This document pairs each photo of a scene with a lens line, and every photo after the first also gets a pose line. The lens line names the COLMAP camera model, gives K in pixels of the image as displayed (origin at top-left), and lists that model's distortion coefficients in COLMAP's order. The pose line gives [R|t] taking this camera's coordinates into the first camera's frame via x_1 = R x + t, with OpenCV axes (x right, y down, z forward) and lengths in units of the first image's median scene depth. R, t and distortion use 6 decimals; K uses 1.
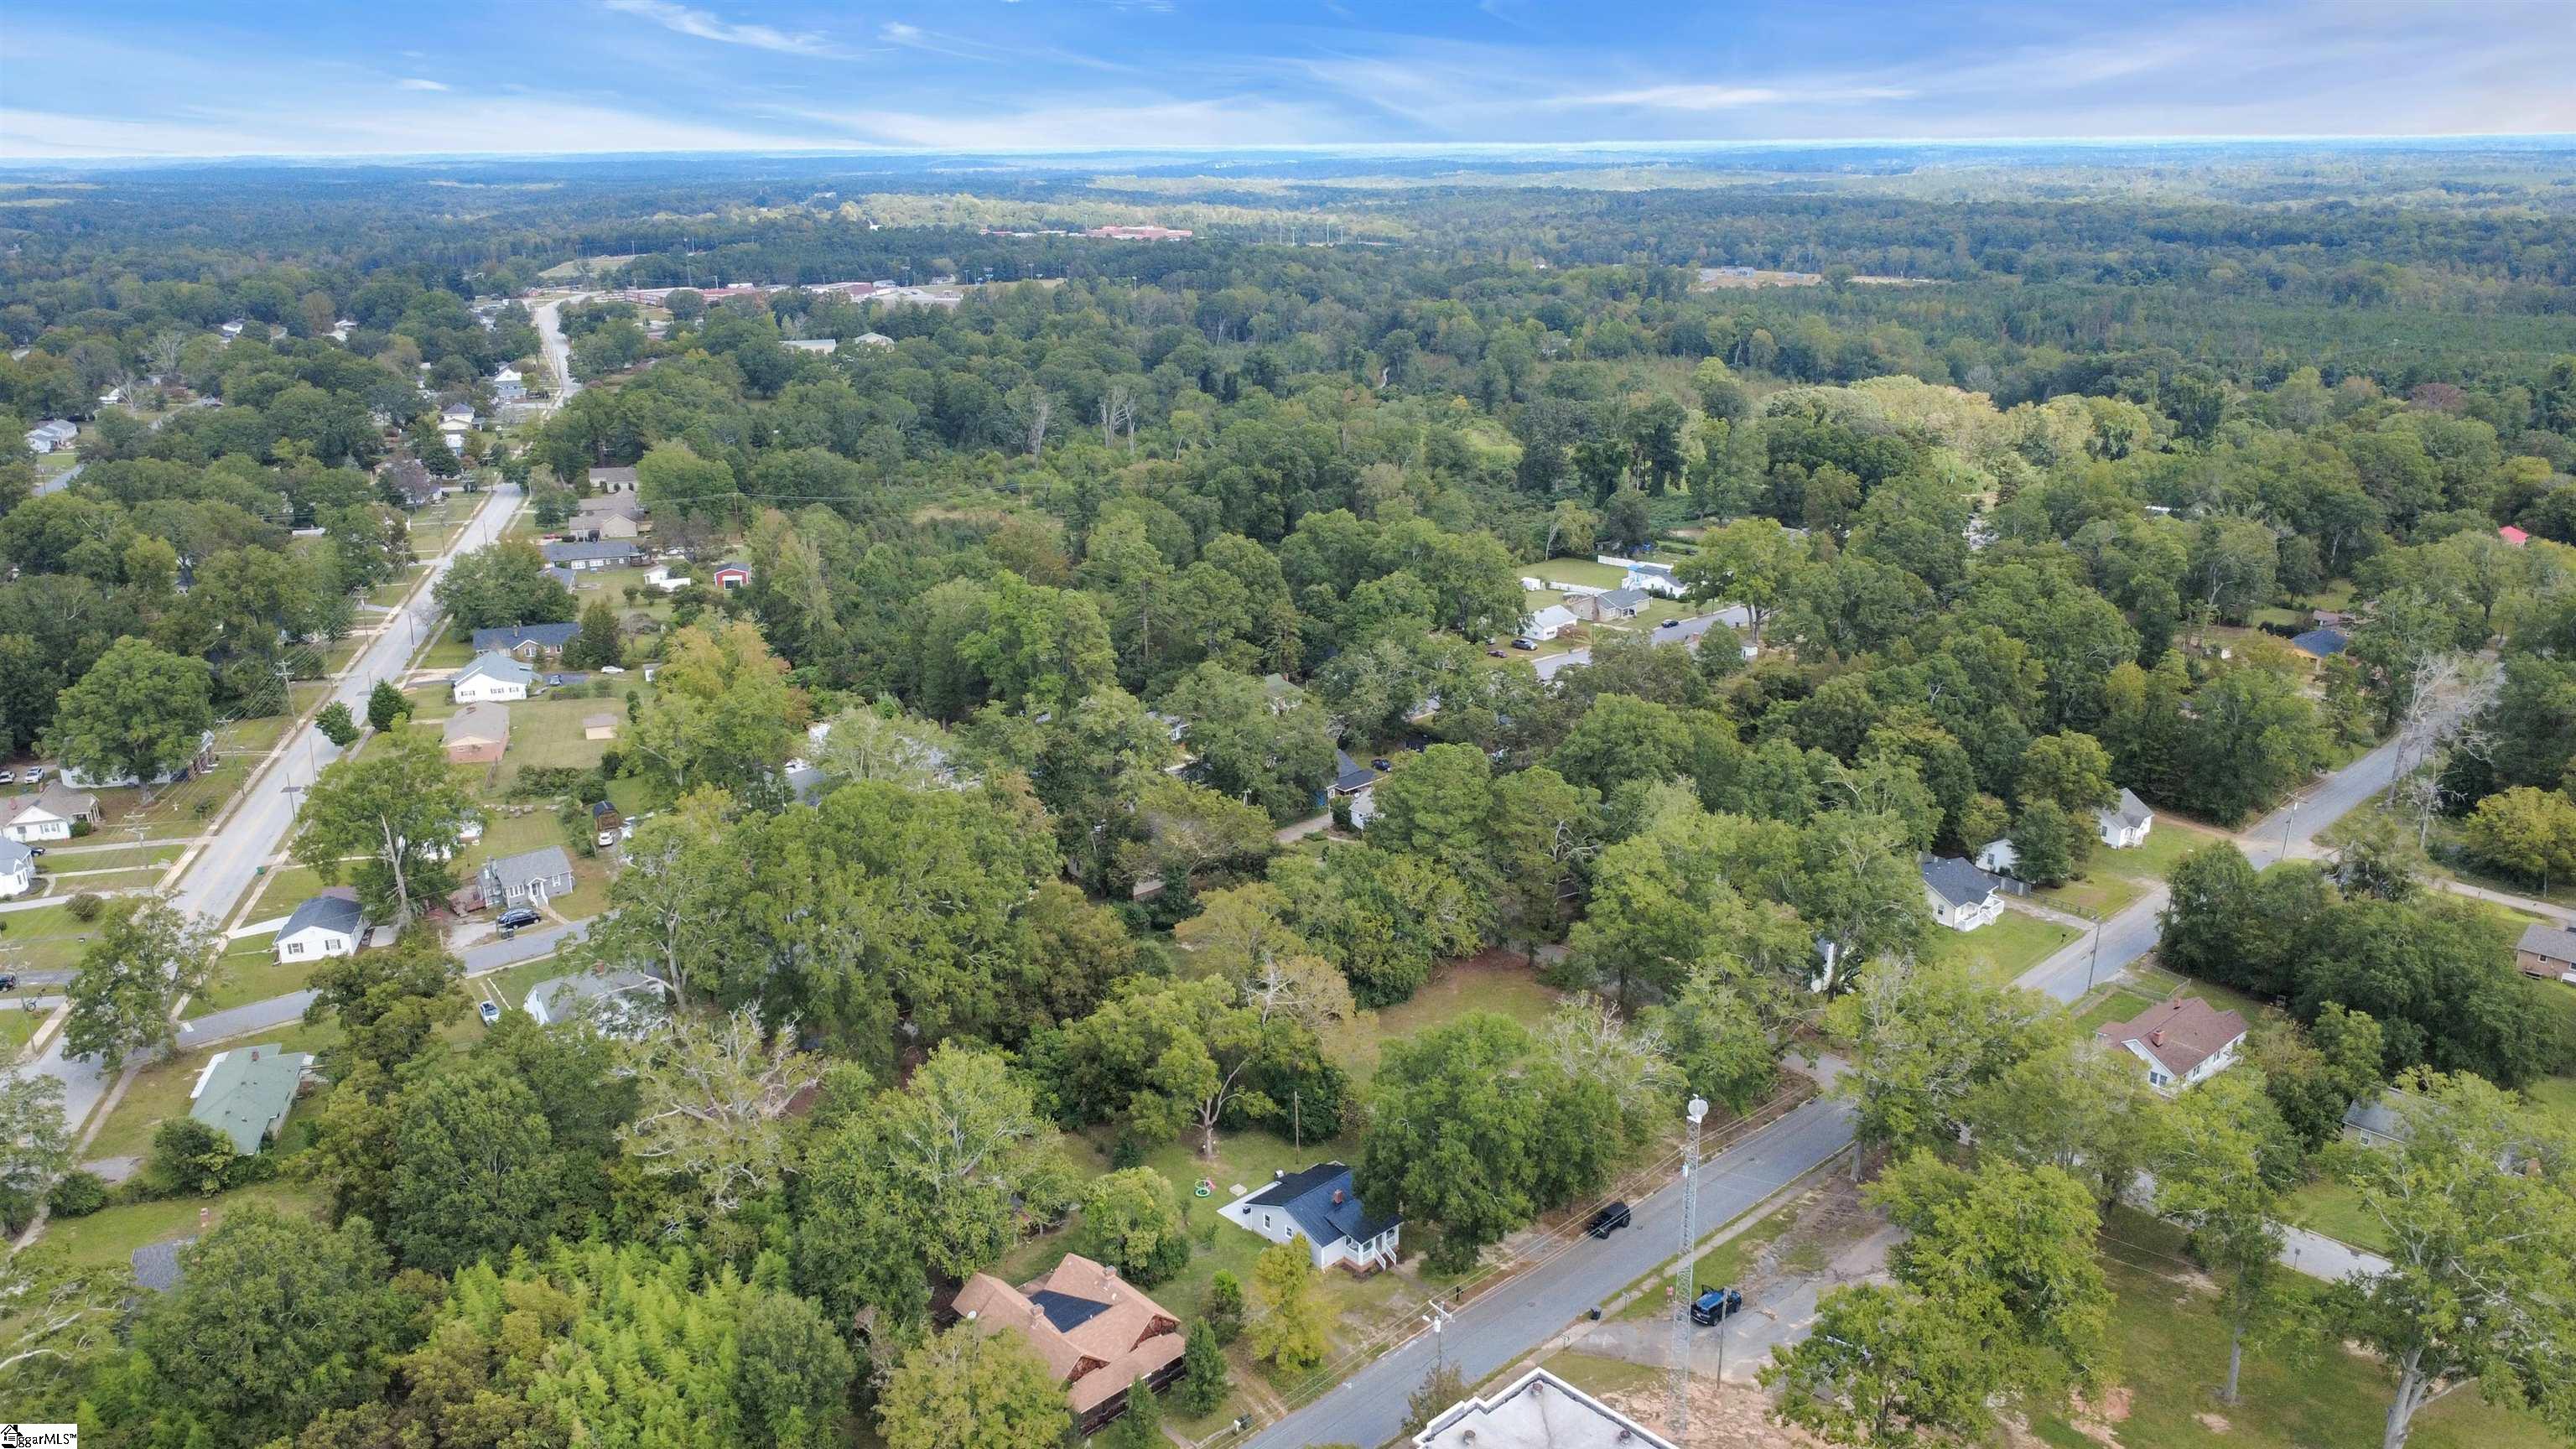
lens RADIAL K [[1840.6, 0, 1287.0], [0, 1840.6, 721.6], [0, 0, 1]] dist [-0.008673, 0.000451]
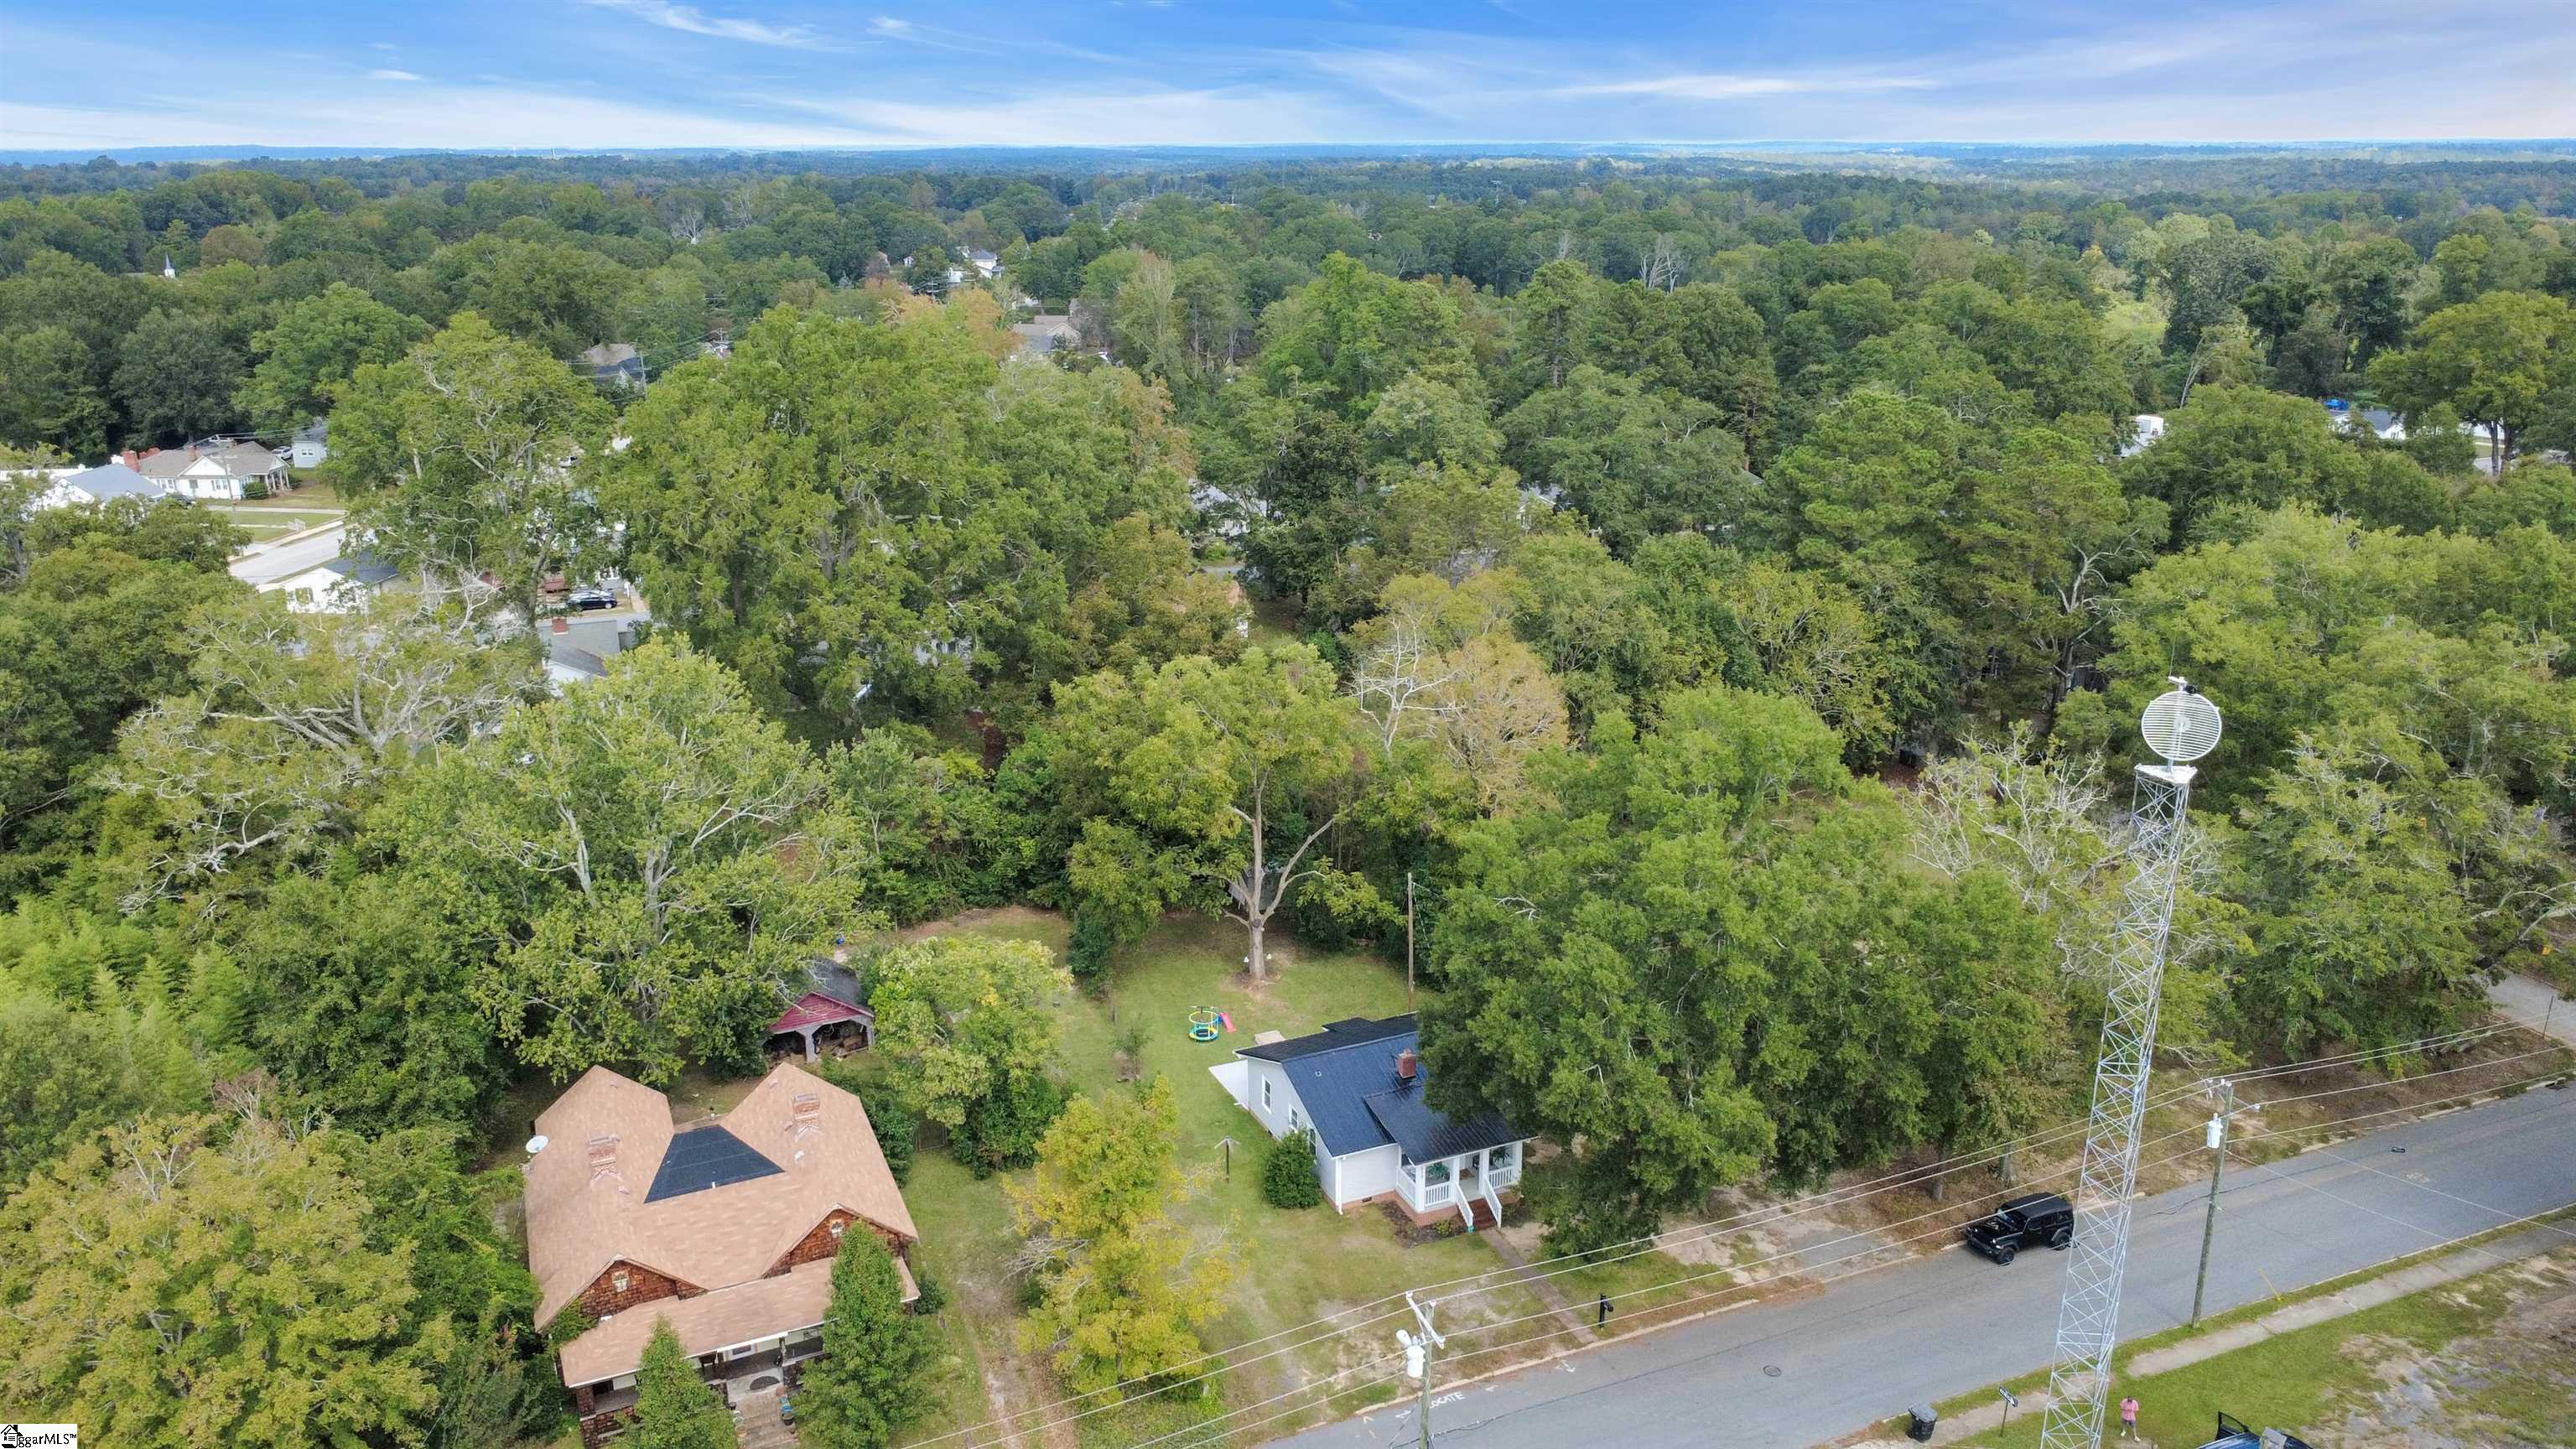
lens RADIAL K [[1840.6, 0, 1286.6], [0, 1840.6, 730.0], [0, 0, 1]] dist [-0.008673, 0.000451]
pose [[0.942641, 0.102570, -0.317659, 0.135471], [-0.100699, 0.994666, 0.022351, 0.158308], [0.318257, 0.010919, 0.947942, 0.517610]]
